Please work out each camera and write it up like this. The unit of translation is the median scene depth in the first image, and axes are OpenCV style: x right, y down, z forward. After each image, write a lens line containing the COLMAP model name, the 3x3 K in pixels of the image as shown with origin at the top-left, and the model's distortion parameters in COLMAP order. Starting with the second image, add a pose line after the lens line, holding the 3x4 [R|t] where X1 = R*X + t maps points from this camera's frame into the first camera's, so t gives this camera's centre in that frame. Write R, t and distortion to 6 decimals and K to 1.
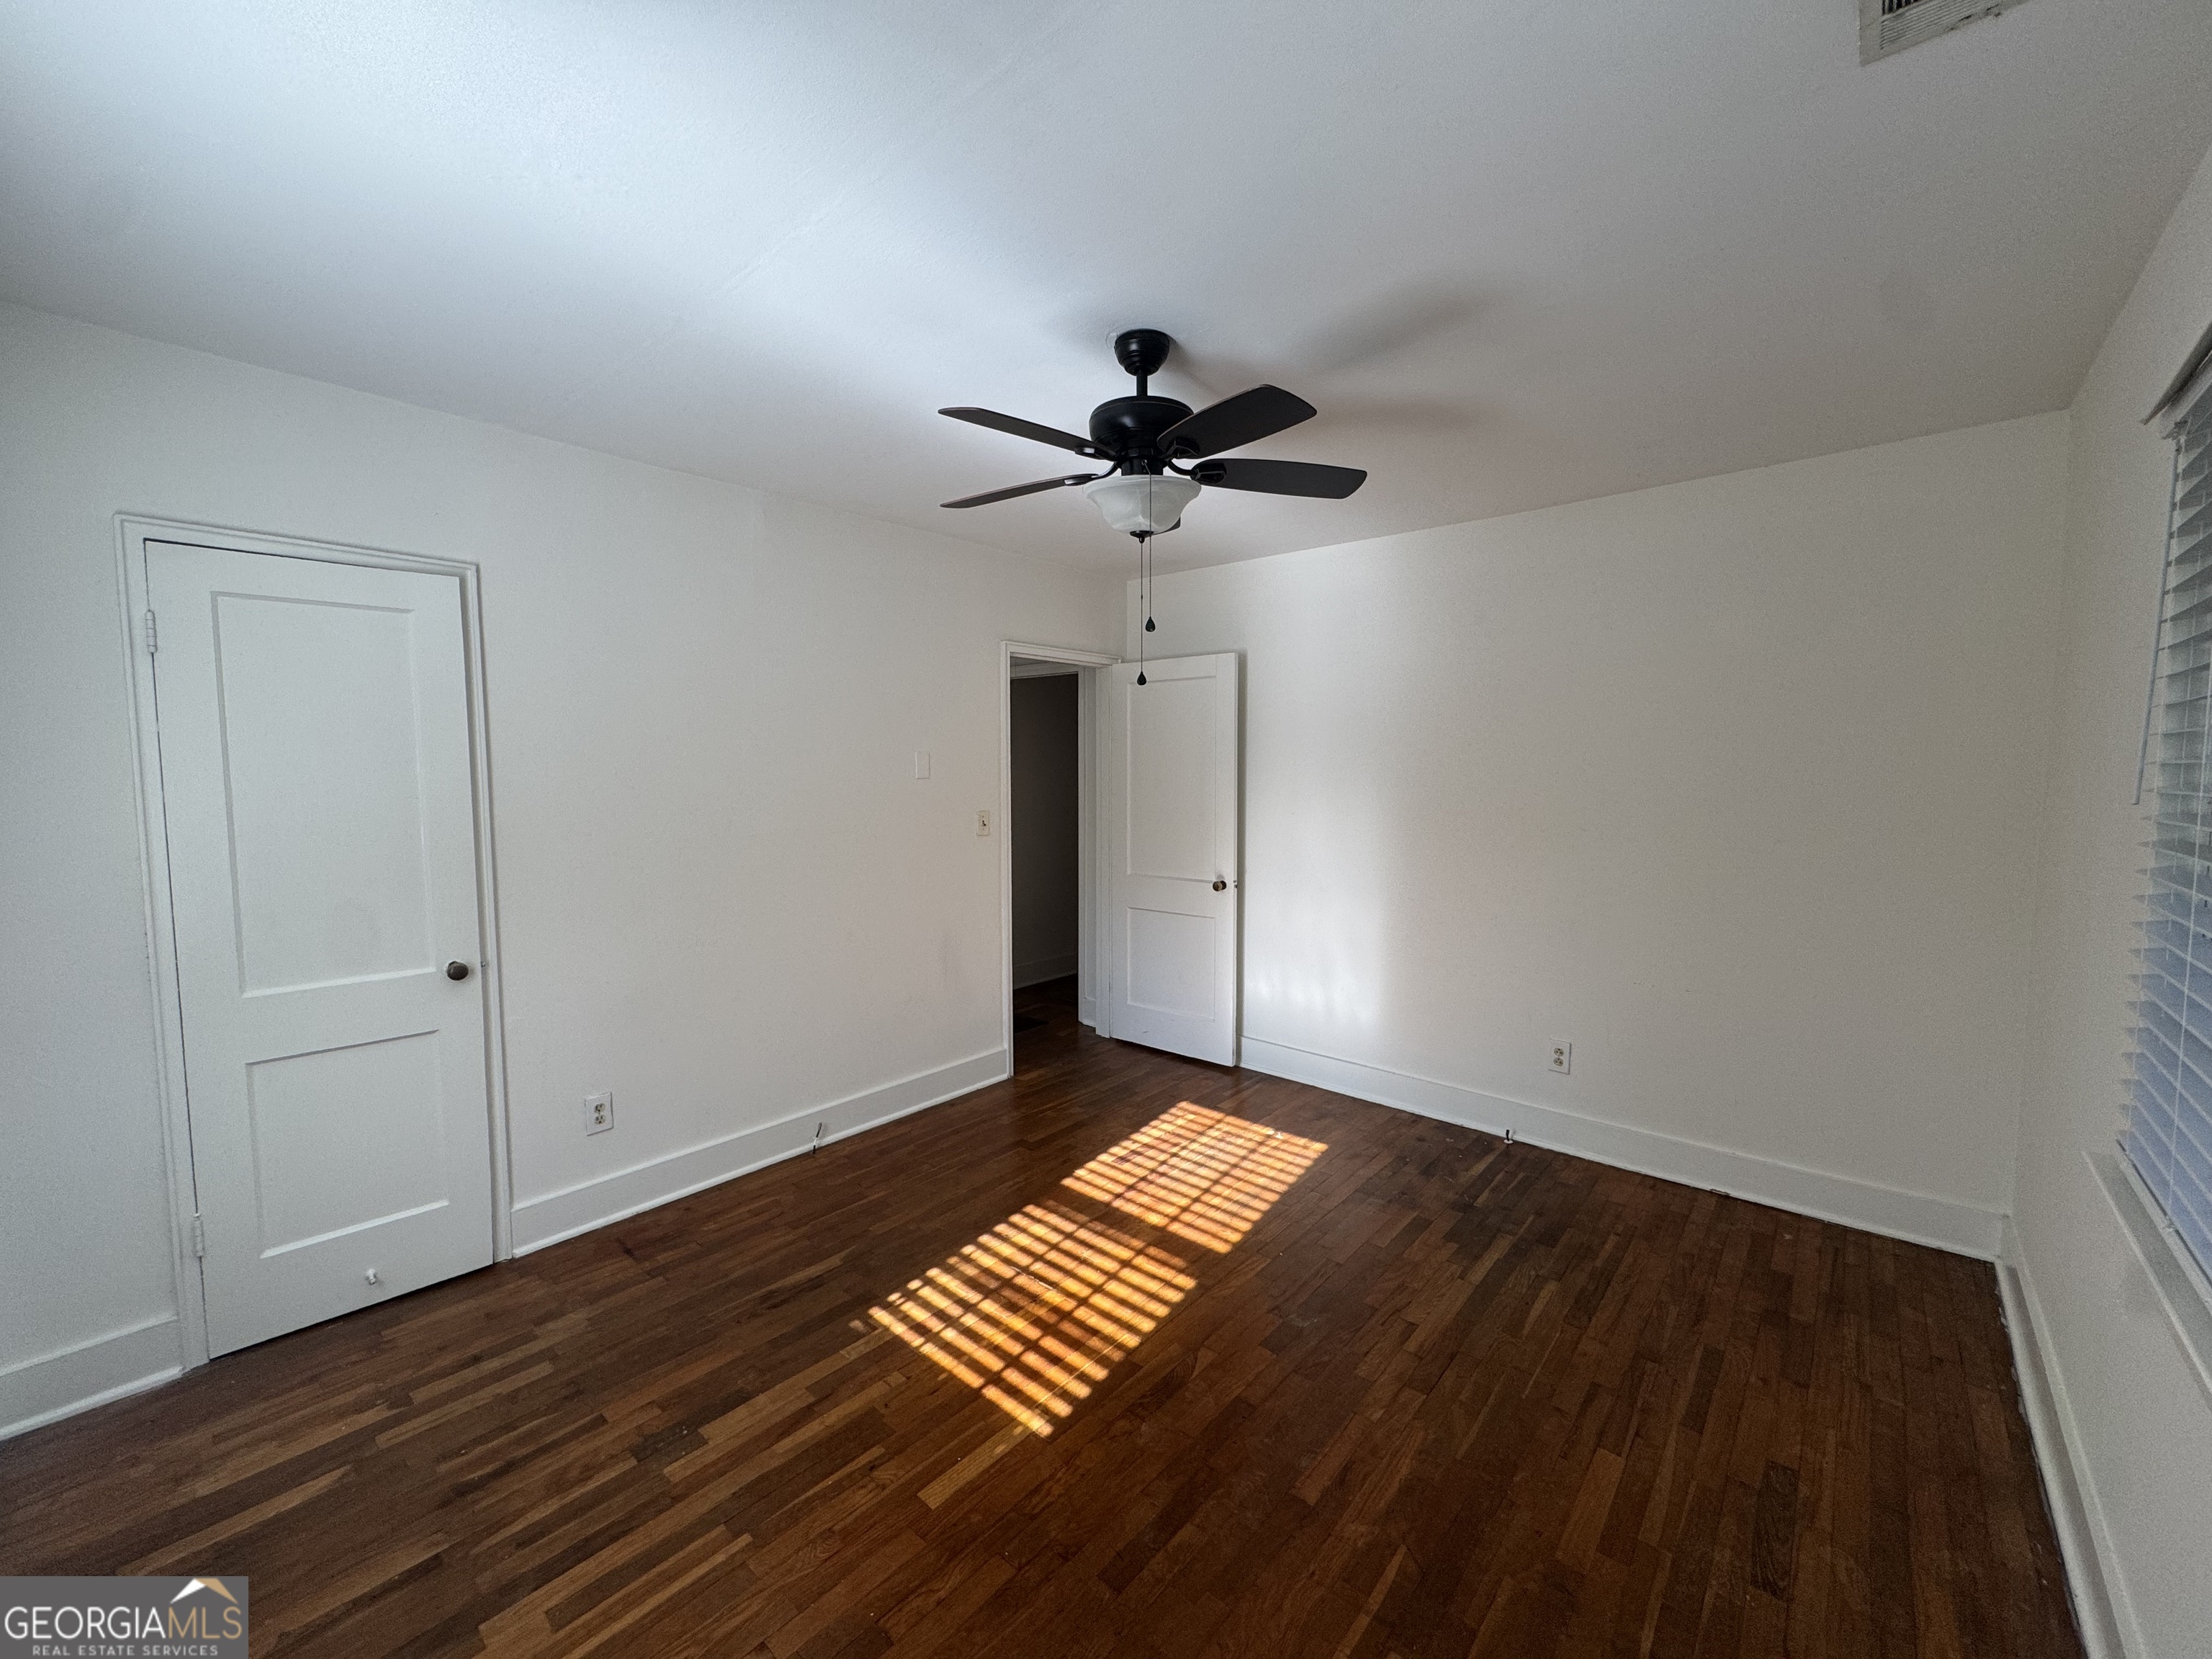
lens RADIAL K [[881.4, 0, 1107.4], [0, 881.4, 826.8], [0, 0, 1]] dist [0.000974, -0.000112]
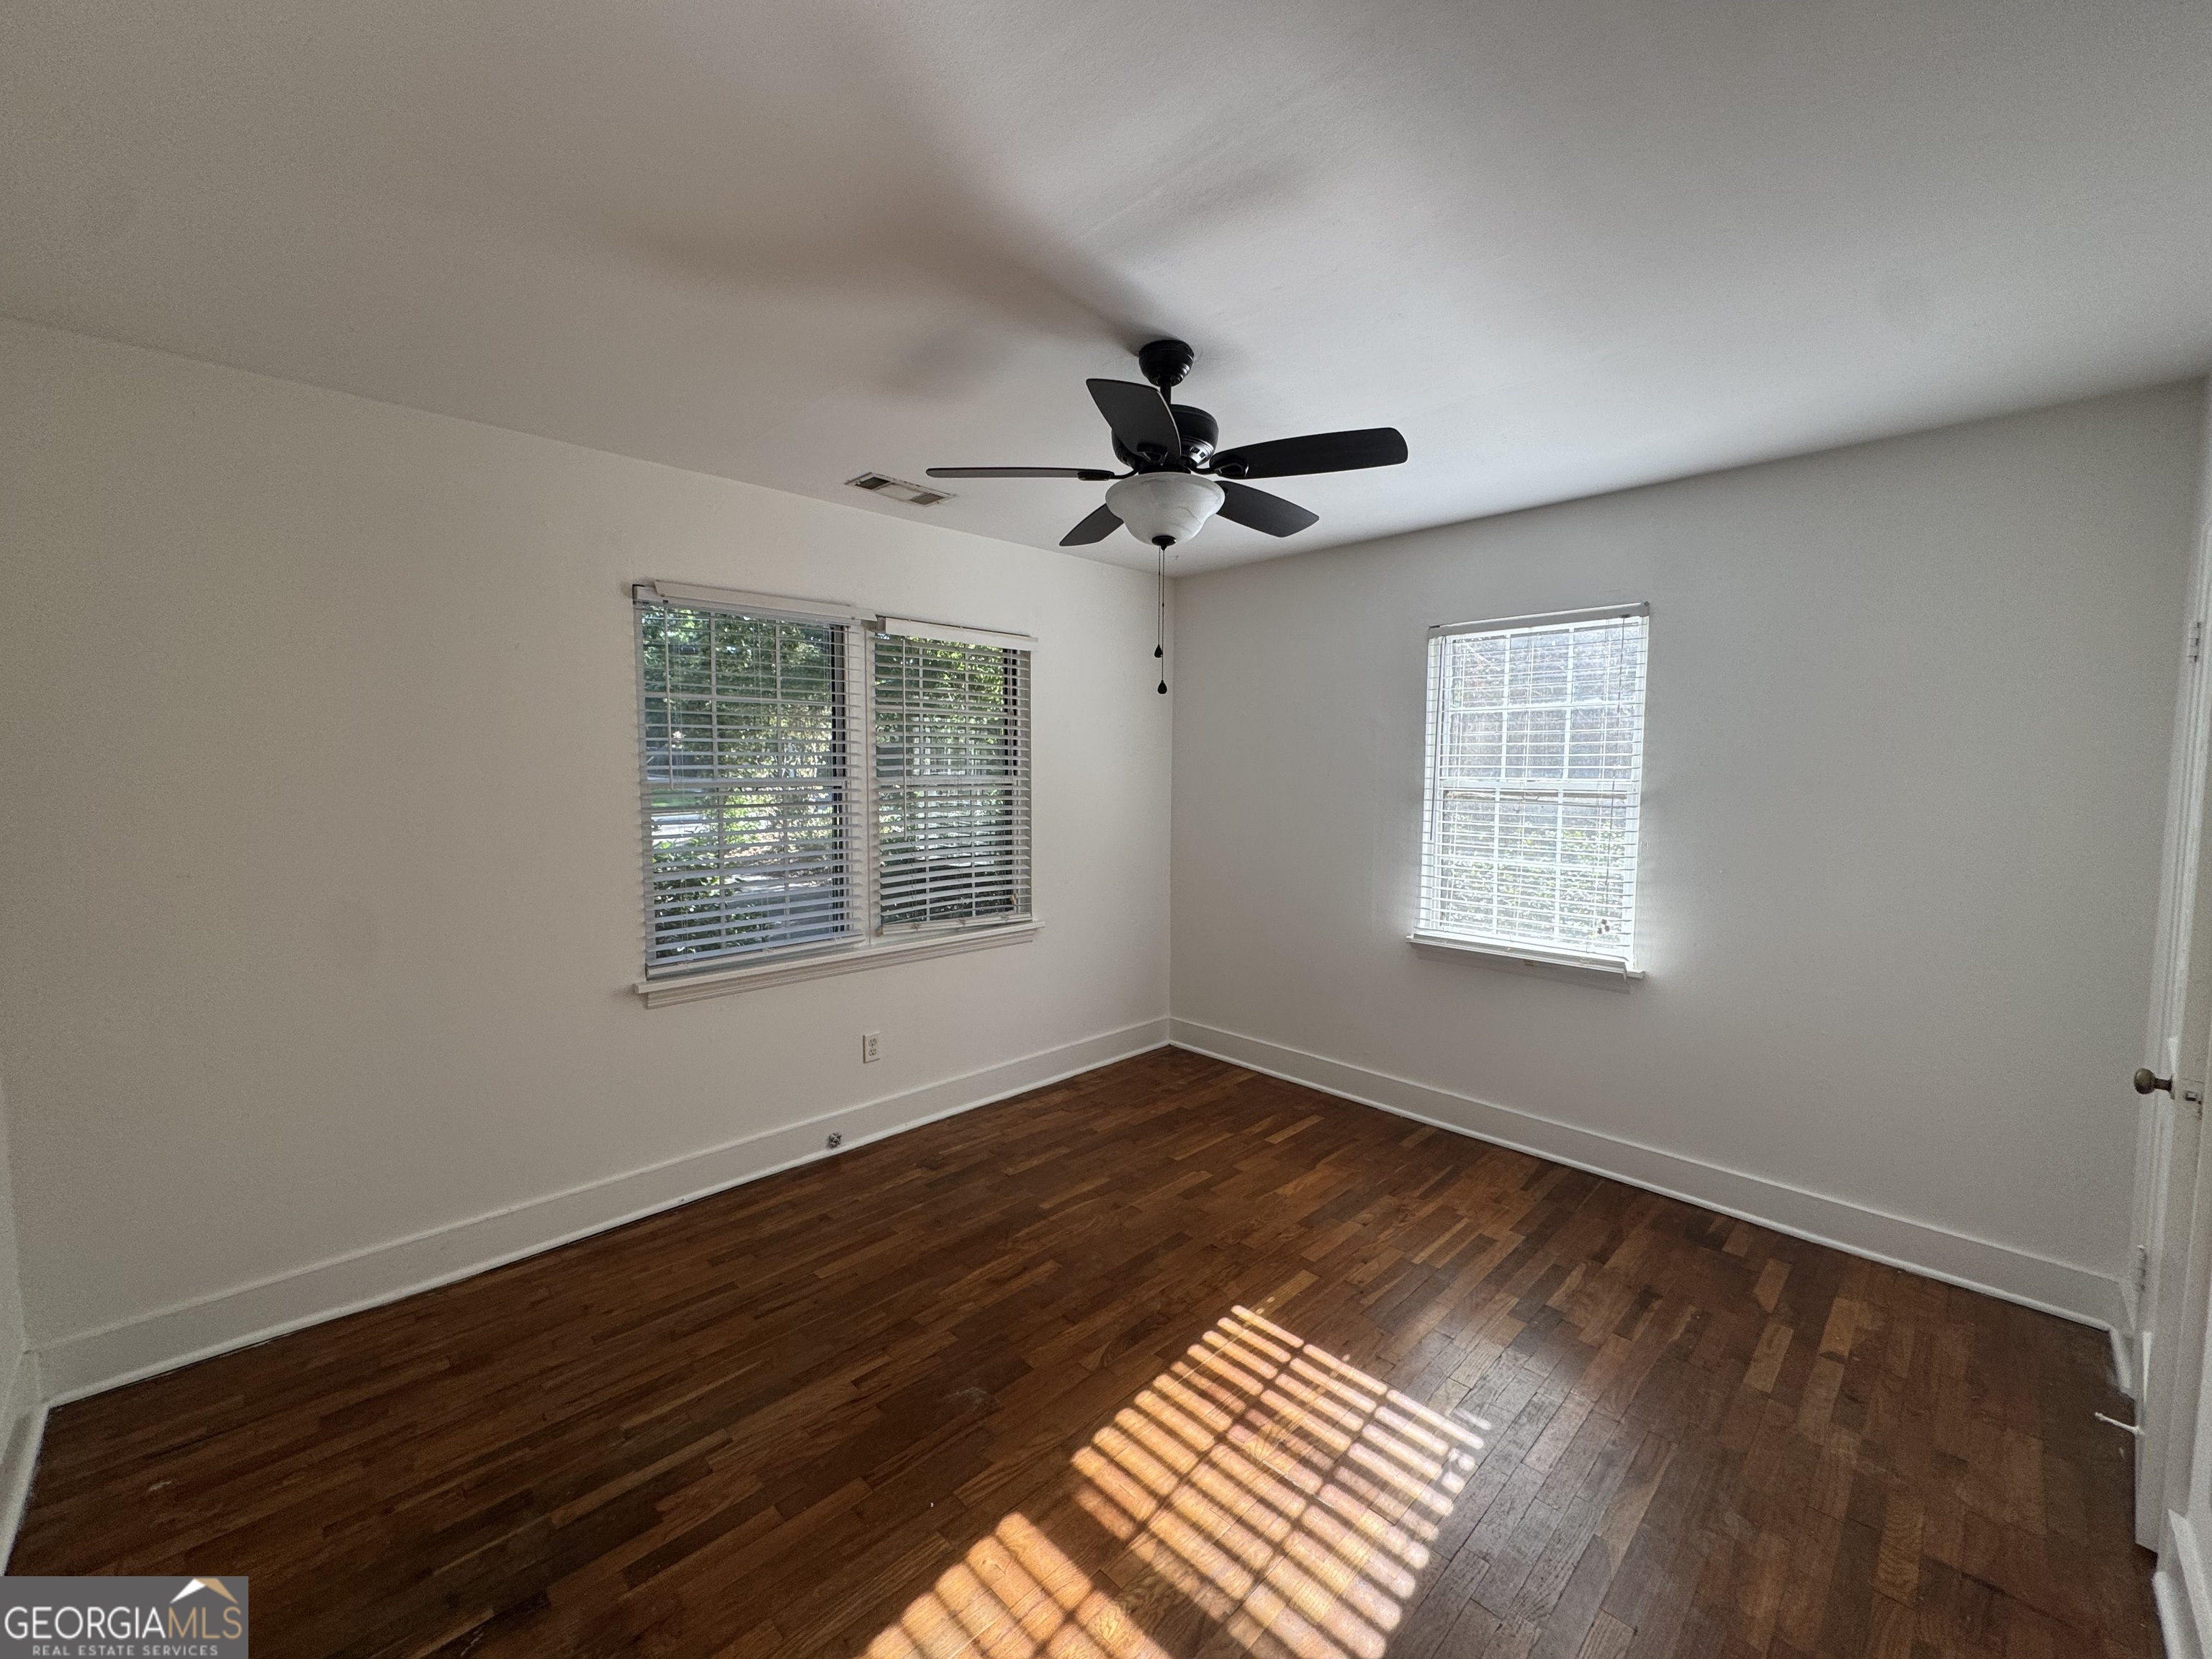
lens RADIAL K [[881.4, 0, 1115.6], [0, 881.4, 831.1], [0, 0, 1]] dist [0.000974, -0.000112]
pose [[-0.997614, -0.008677, 0.068488, 0.018466], [0.001280, 0.989575, 0.144014, -0.133656], [-0.069024, 0.143758, -0.987203, 1.780310]]
